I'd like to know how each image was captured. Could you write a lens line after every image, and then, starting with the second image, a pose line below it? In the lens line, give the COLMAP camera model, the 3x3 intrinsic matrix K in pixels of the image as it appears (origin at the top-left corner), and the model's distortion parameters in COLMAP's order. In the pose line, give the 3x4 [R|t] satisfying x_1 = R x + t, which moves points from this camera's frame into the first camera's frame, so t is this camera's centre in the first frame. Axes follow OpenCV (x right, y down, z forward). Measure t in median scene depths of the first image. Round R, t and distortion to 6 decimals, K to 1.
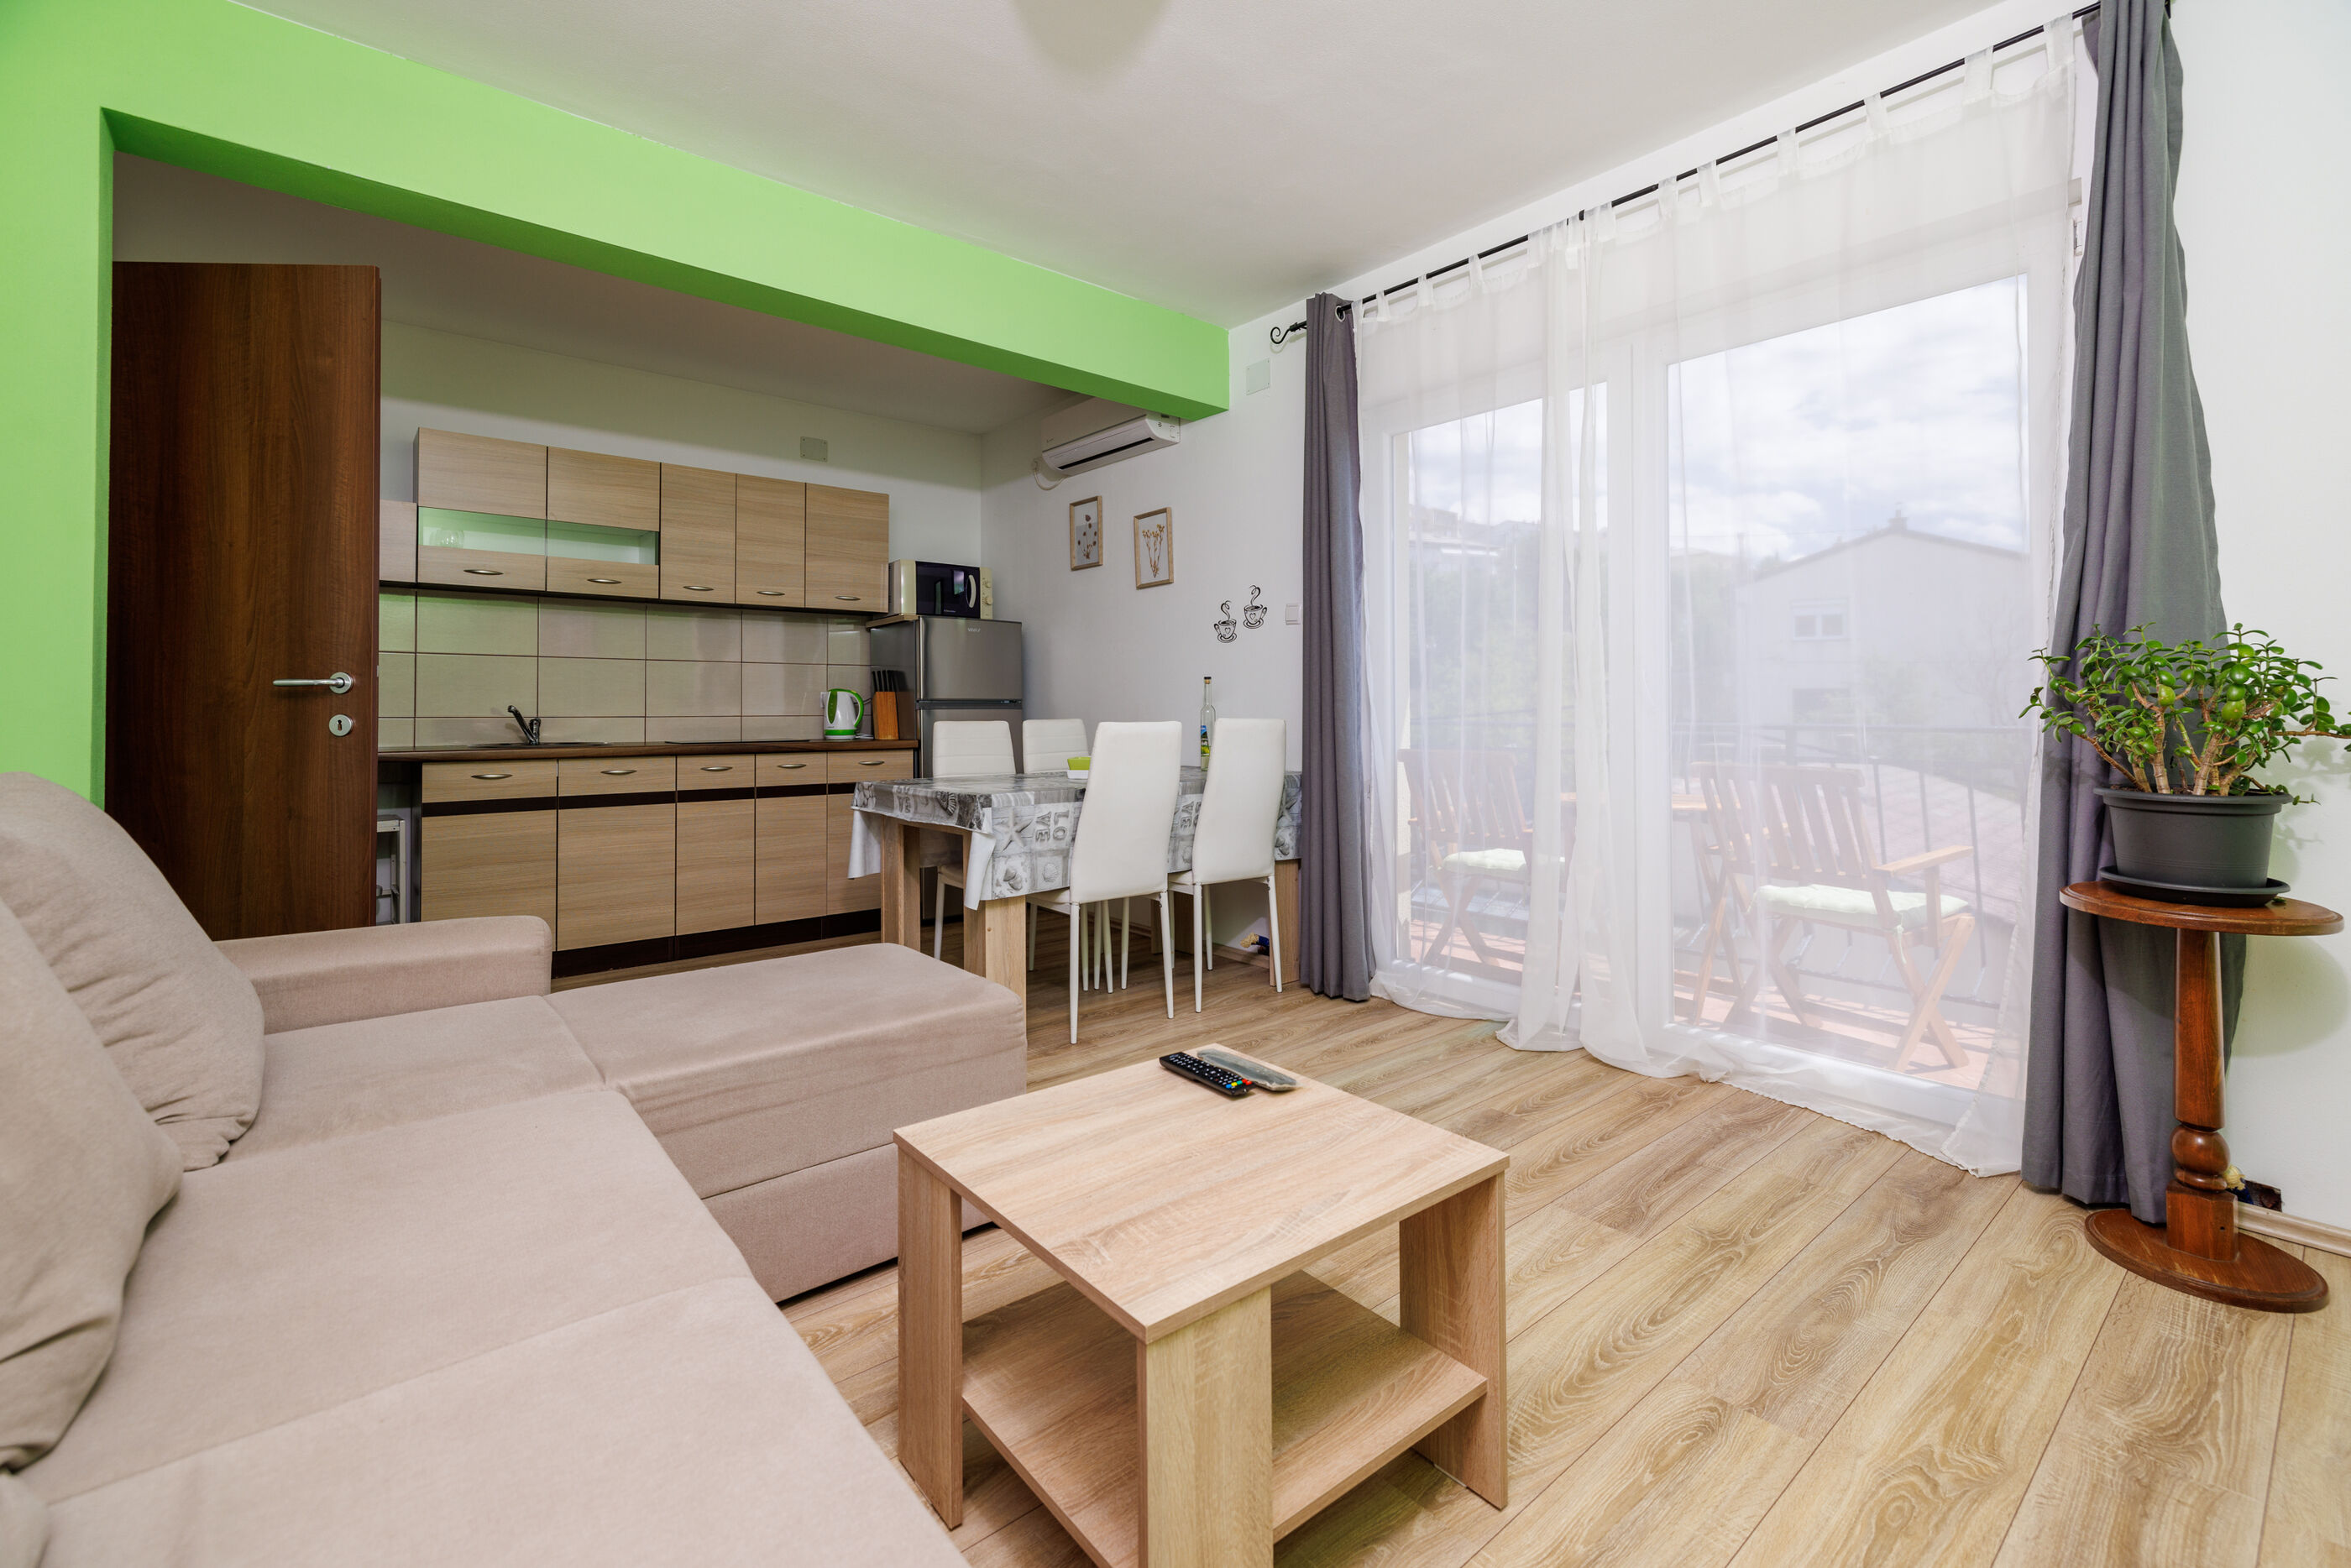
lens RADIAL K [[1009.1, 0, 1187.2], [0, 1009.1, 700.5], [0, 0, 1]] dist [0.007999, 0.000078]
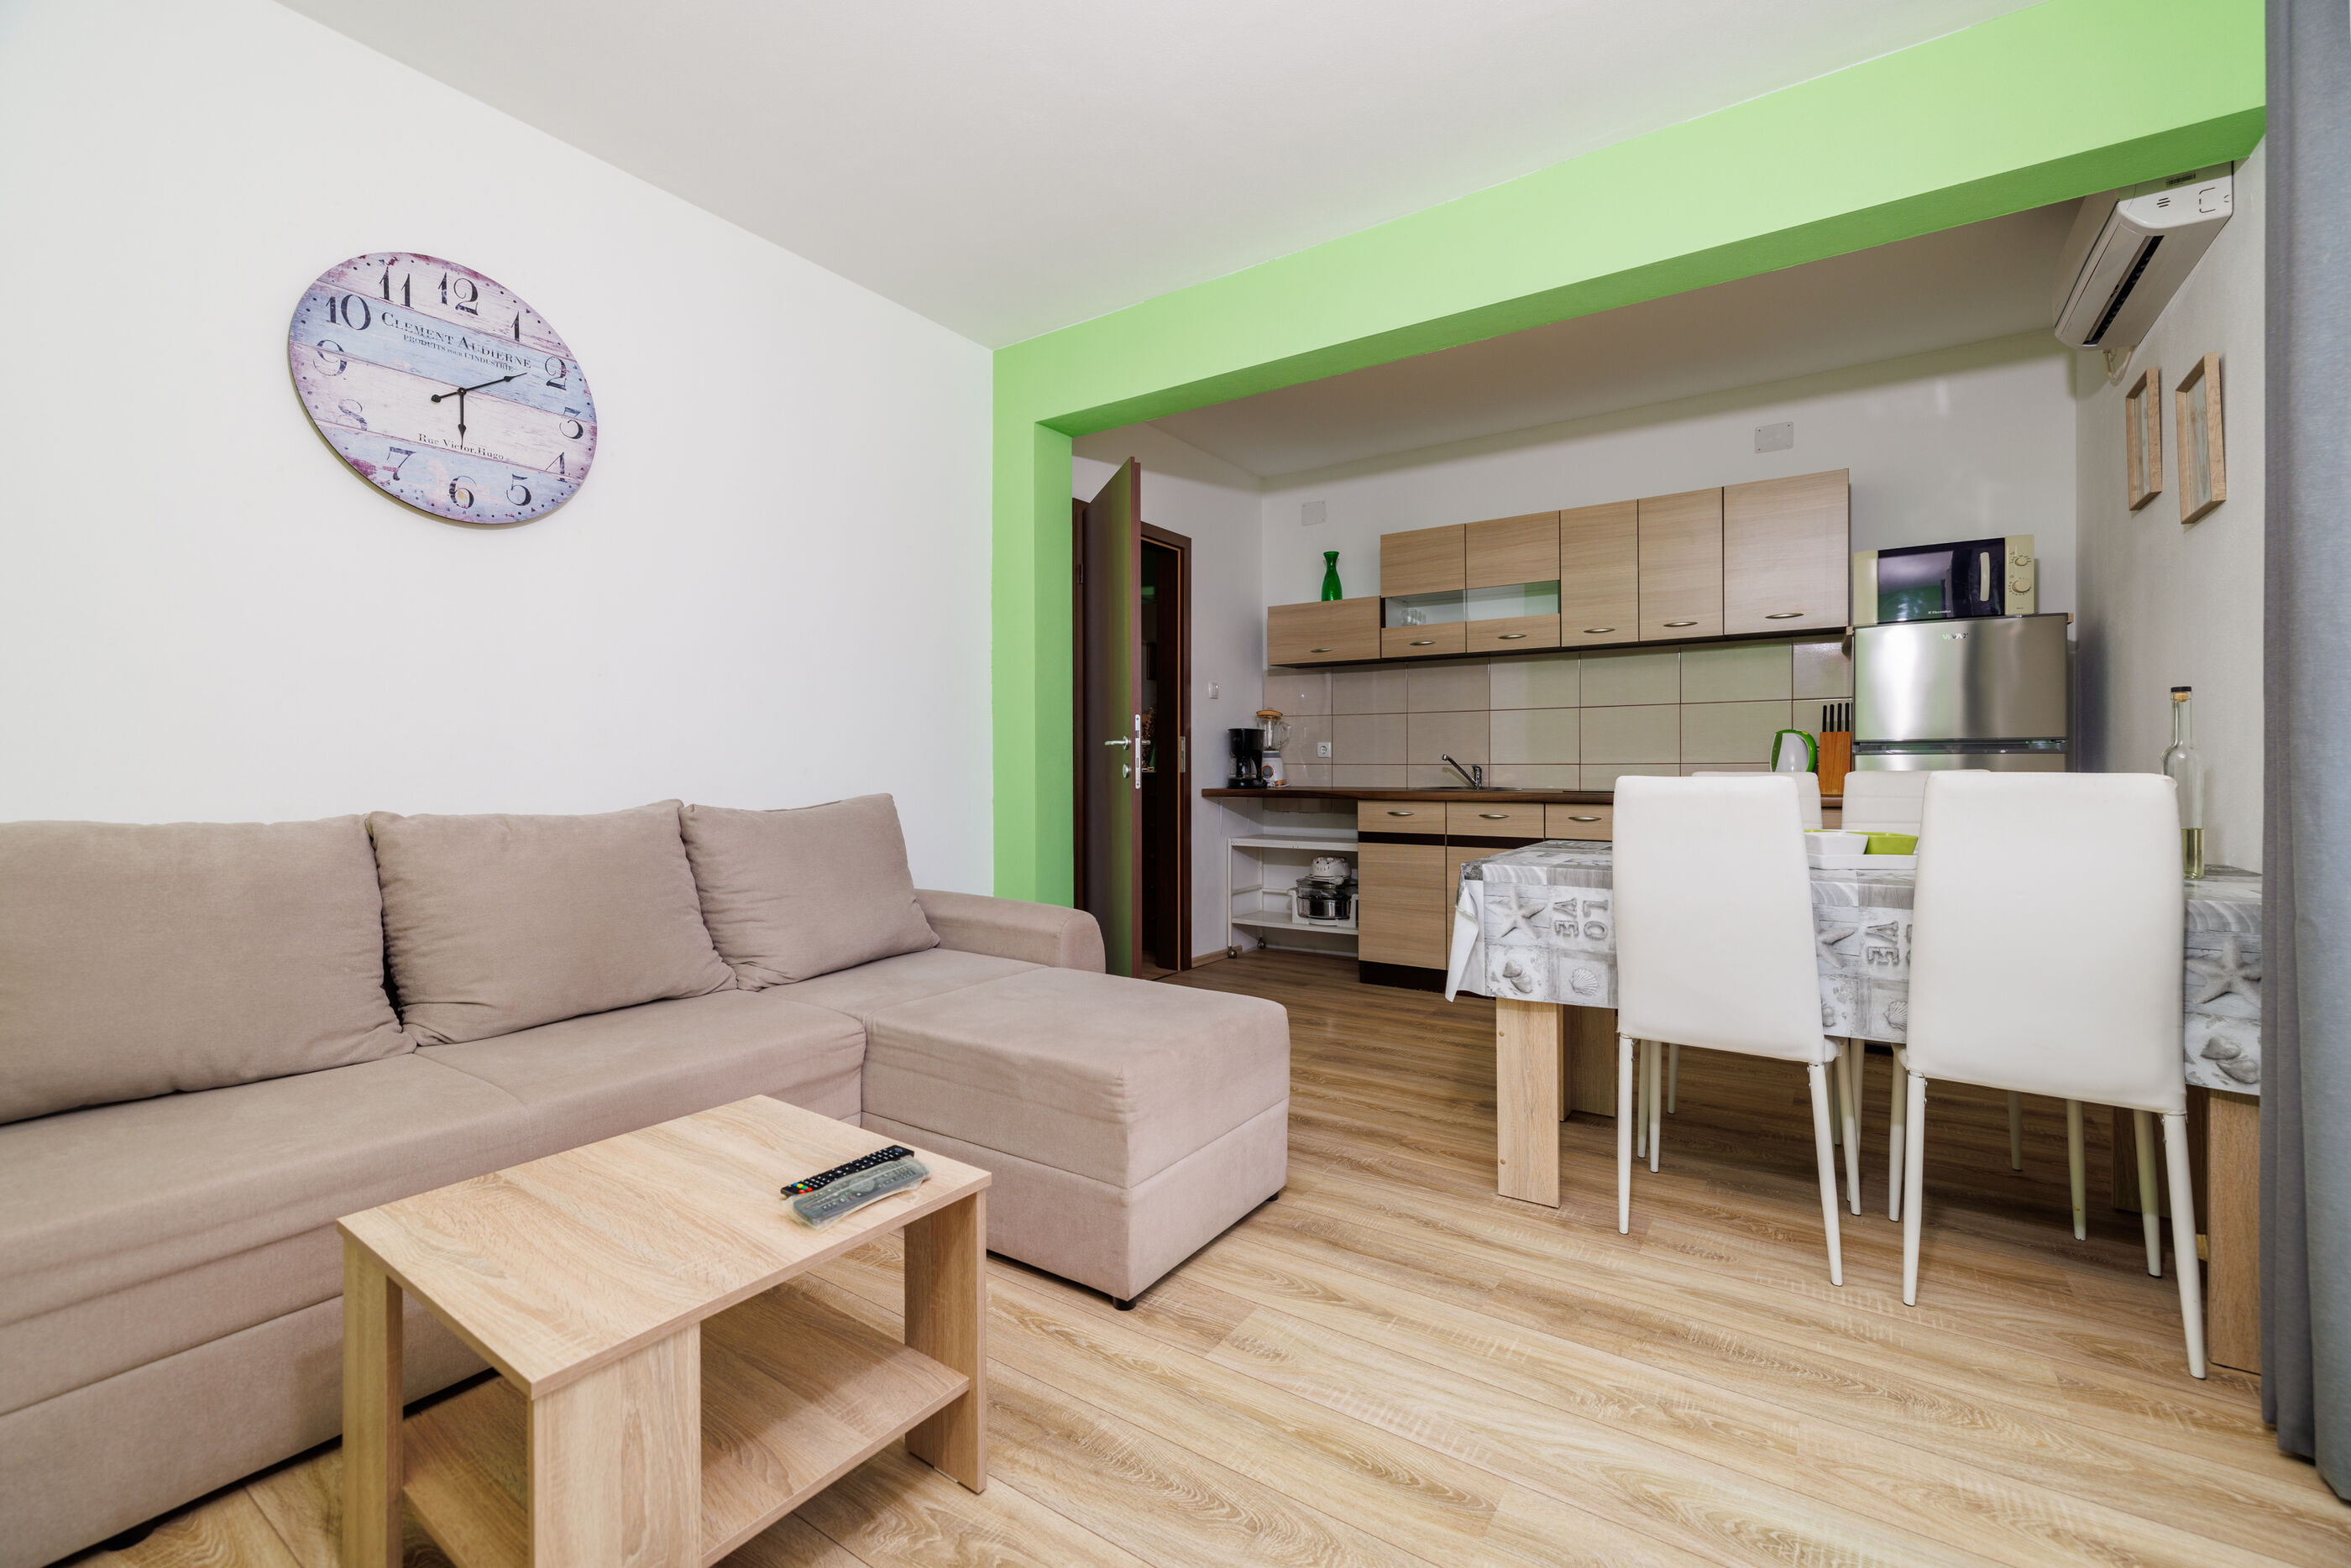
lens RADIAL K [[992.7, 0, 1188.0], [0, 992.7, 754.9], [0, 0, 1]] dist [0.002587, 0.000211]
pose [[0.266075, -0.006502, -0.963930, 0.473553], [0.018016, 0.999836, -0.001771, 0.002755], [0.963784, -0.016895, 0.266148, 0.529027]]
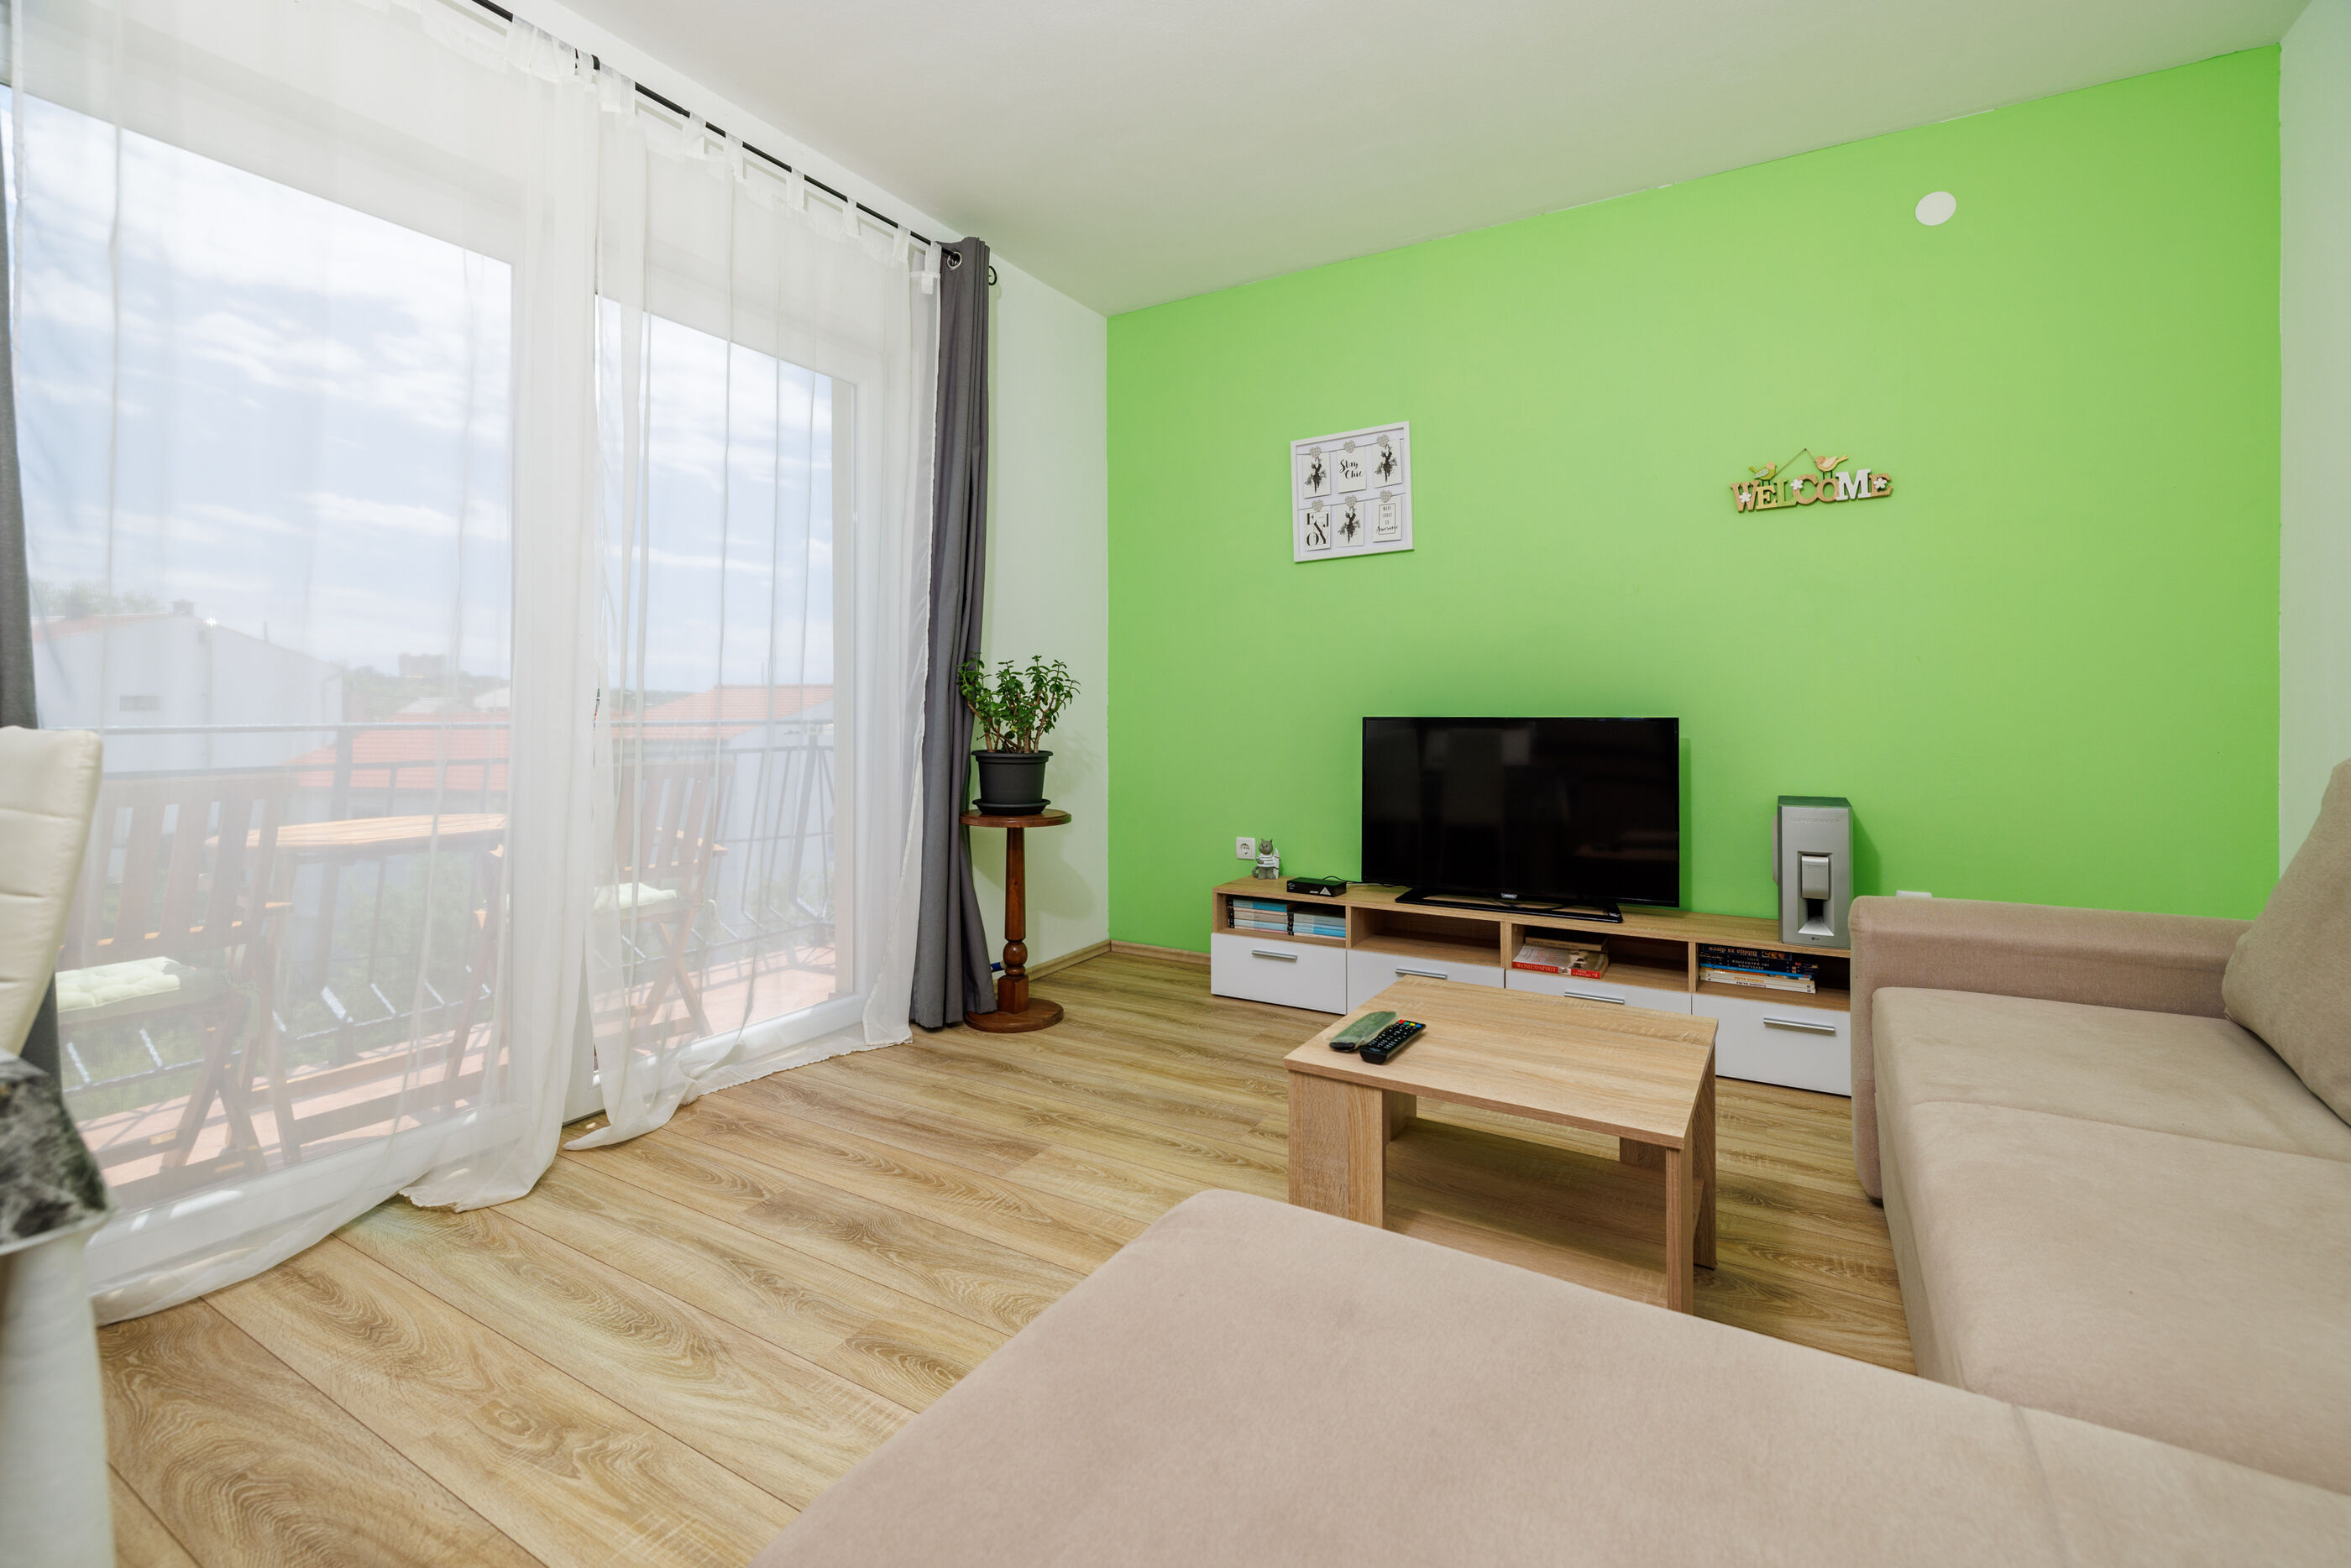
lens RADIAL K [[1004.3, 0, 1194.3], [0, 1004.3, 705.8], [0, 0, 1]] dist [0.000369, 0.000451]
pose [[-0.329166, 0.005148, 0.944258, -0.457560], [-0.008790, 0.999925, -0.008515, 0.013050], [-0.944231, -0.011103, -0.329096, 0.774027]]
